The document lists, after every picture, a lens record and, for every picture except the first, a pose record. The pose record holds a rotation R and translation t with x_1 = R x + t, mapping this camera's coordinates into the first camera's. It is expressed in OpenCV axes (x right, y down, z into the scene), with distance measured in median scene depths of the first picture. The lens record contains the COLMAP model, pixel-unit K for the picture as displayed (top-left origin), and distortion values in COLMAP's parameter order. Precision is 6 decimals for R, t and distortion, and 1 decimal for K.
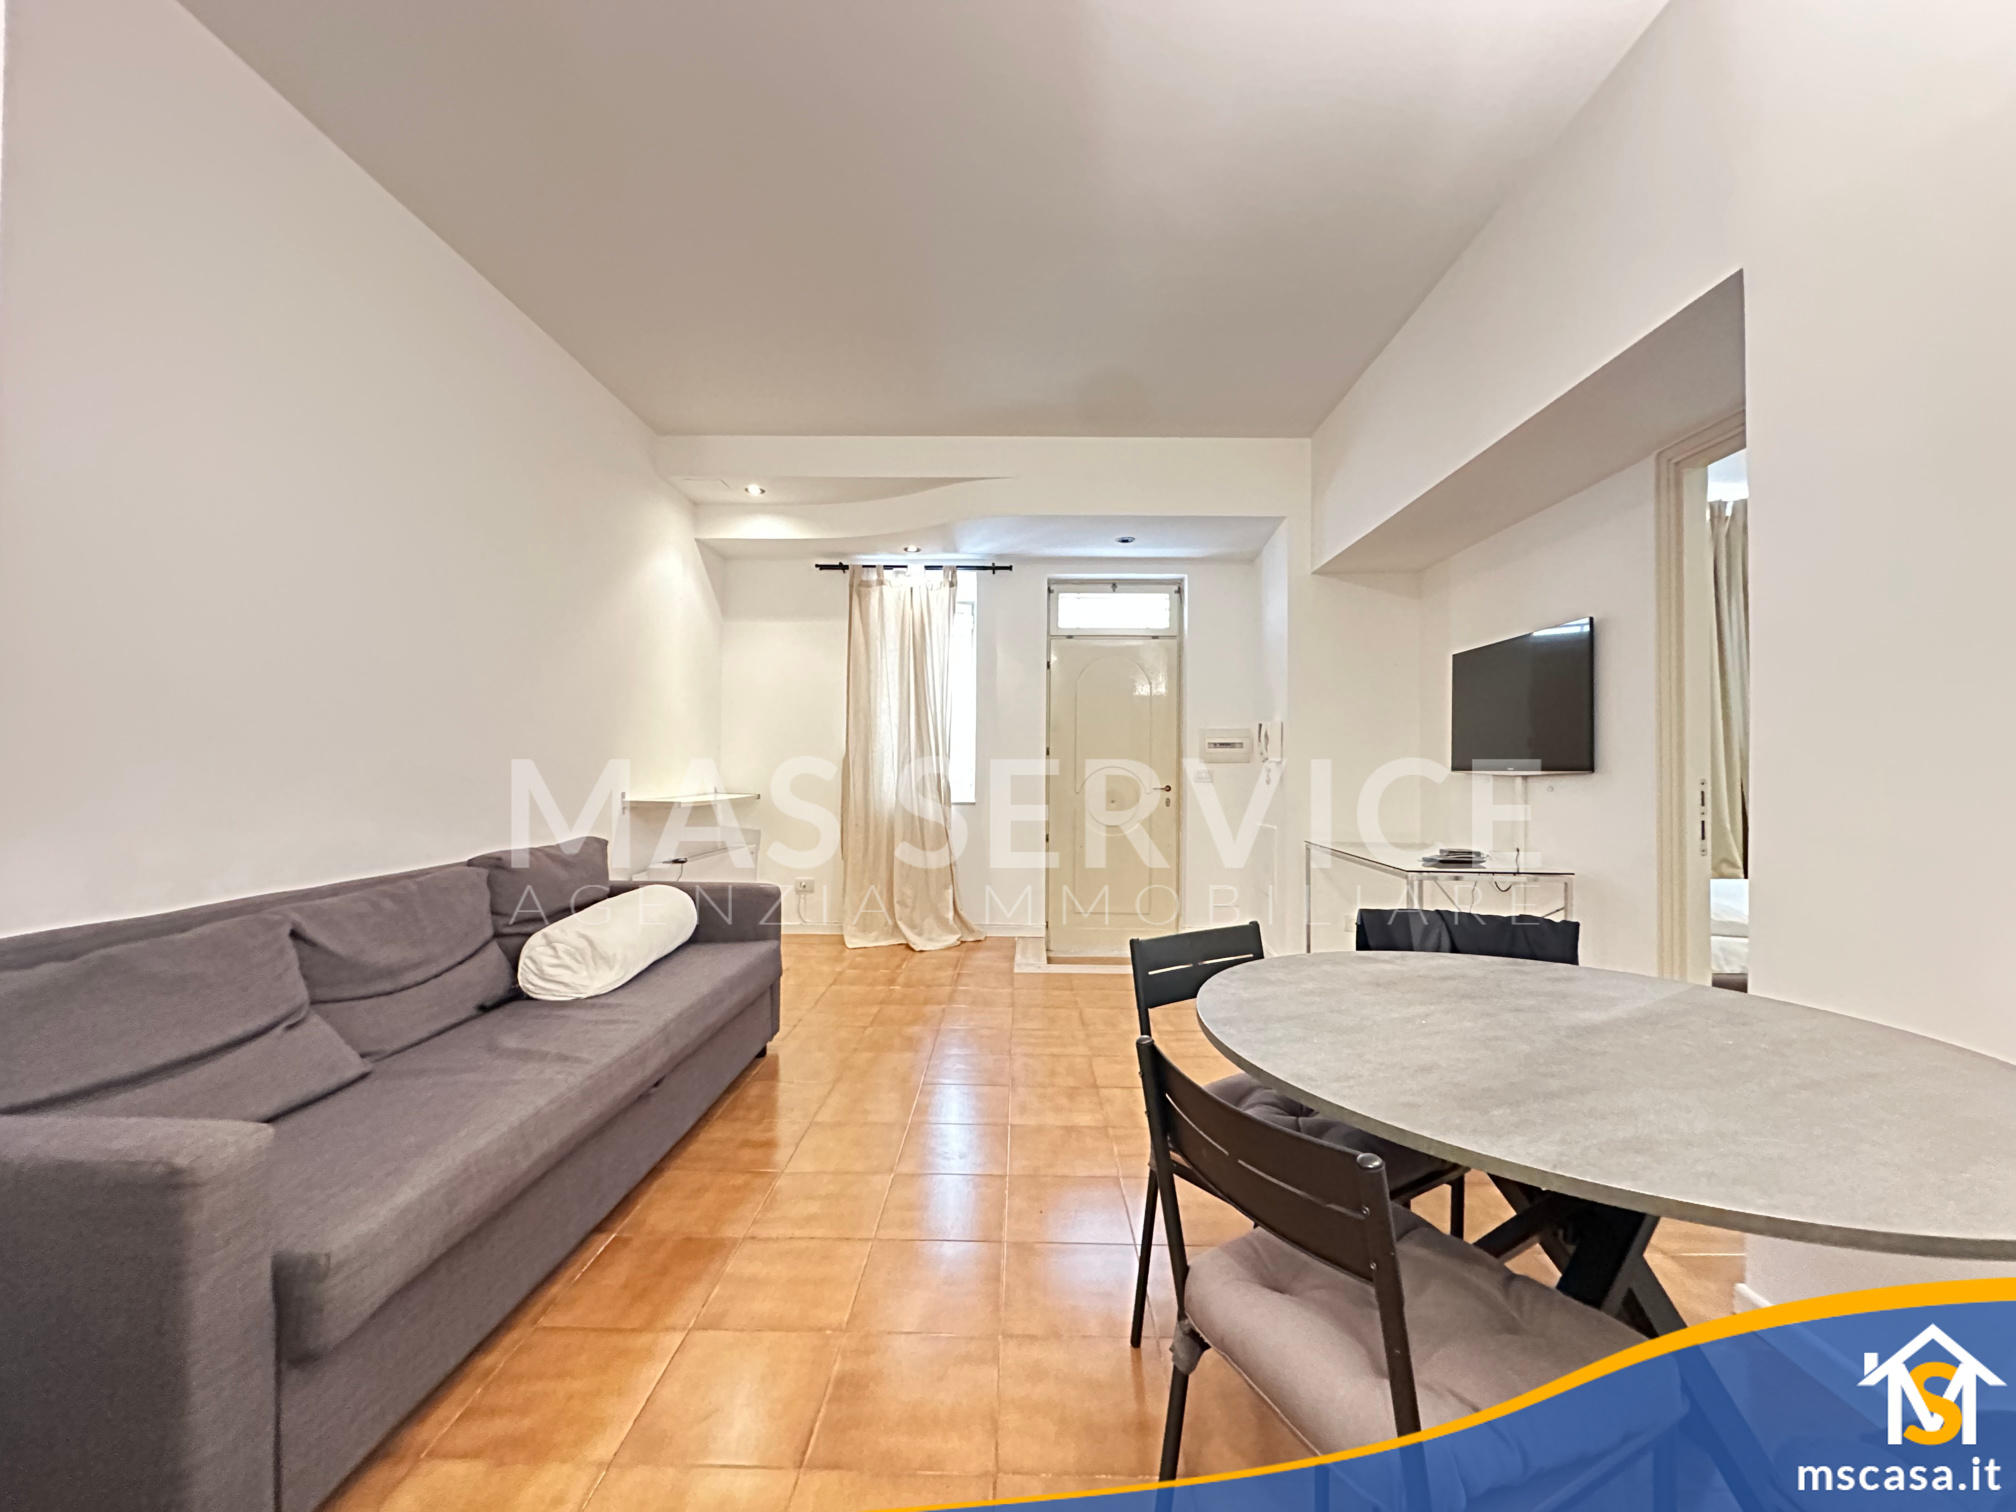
lens RADIAL K [[806.6, 0, 1008.0], [0, 806.6, 756.8], [0, 0, 1]] dist [-0.009322, 0.001566]
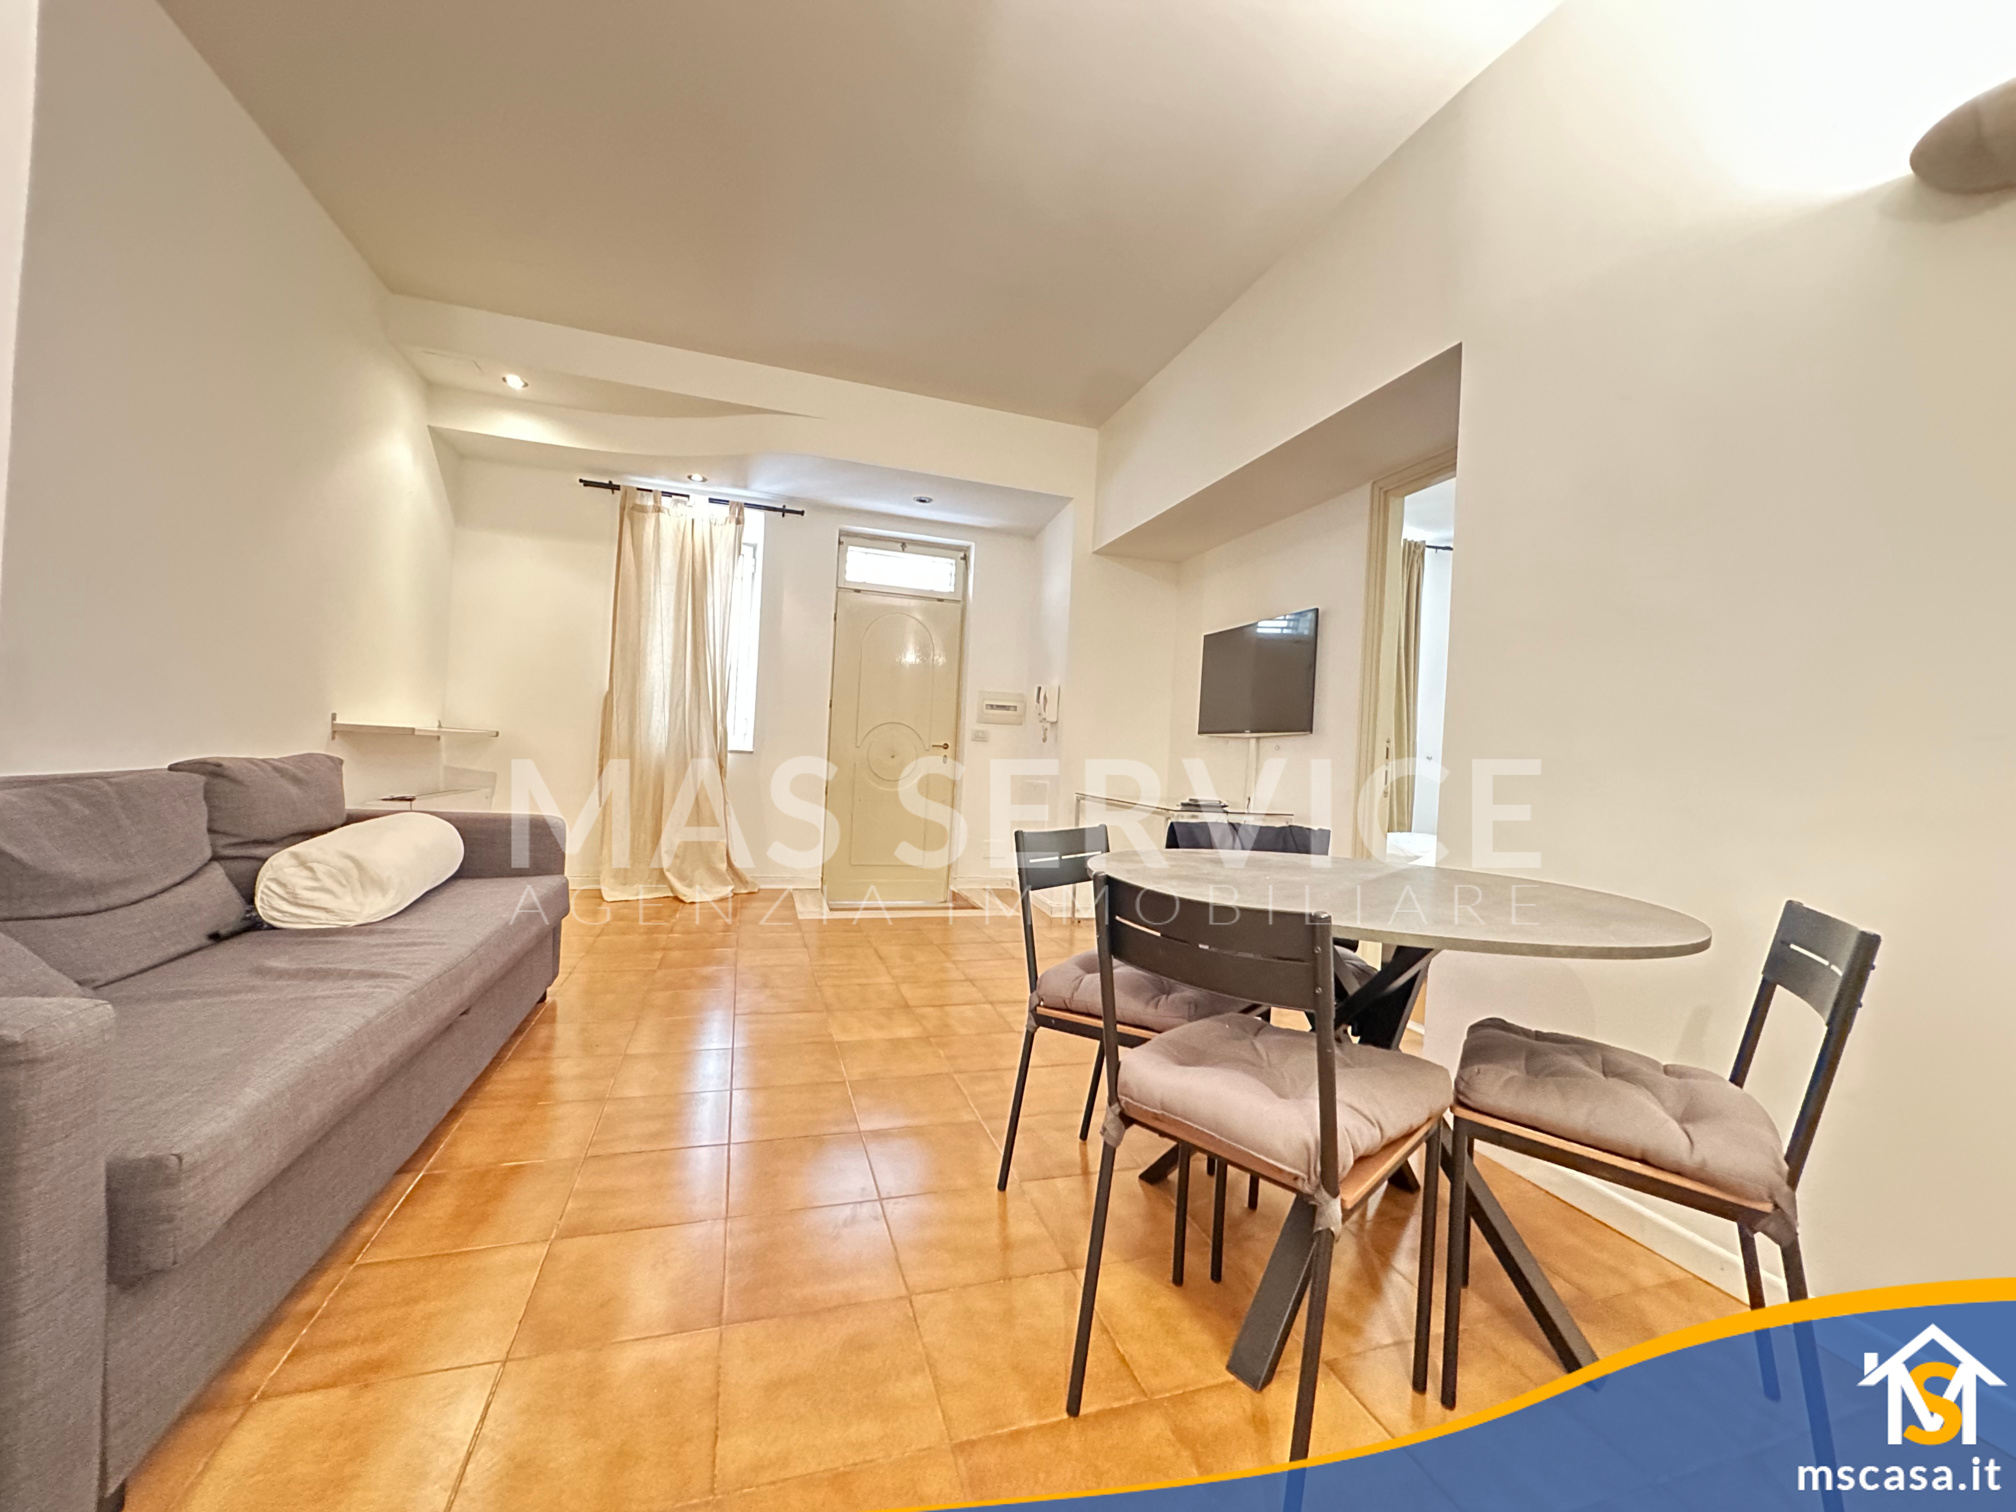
lens RADIAL K [[806.6, 0, 1013.4], [0, 806.6, 759.0], [0, 0, 1]] dist [-0.009322, 0.001566]
pose [[0.942511, 0.037876, 0.332022, -0.124066], [-0.047500, 0.998652, 0.020916, 0.056876], [-0.330782, -0.035484, 0.943040, -0.029201]]
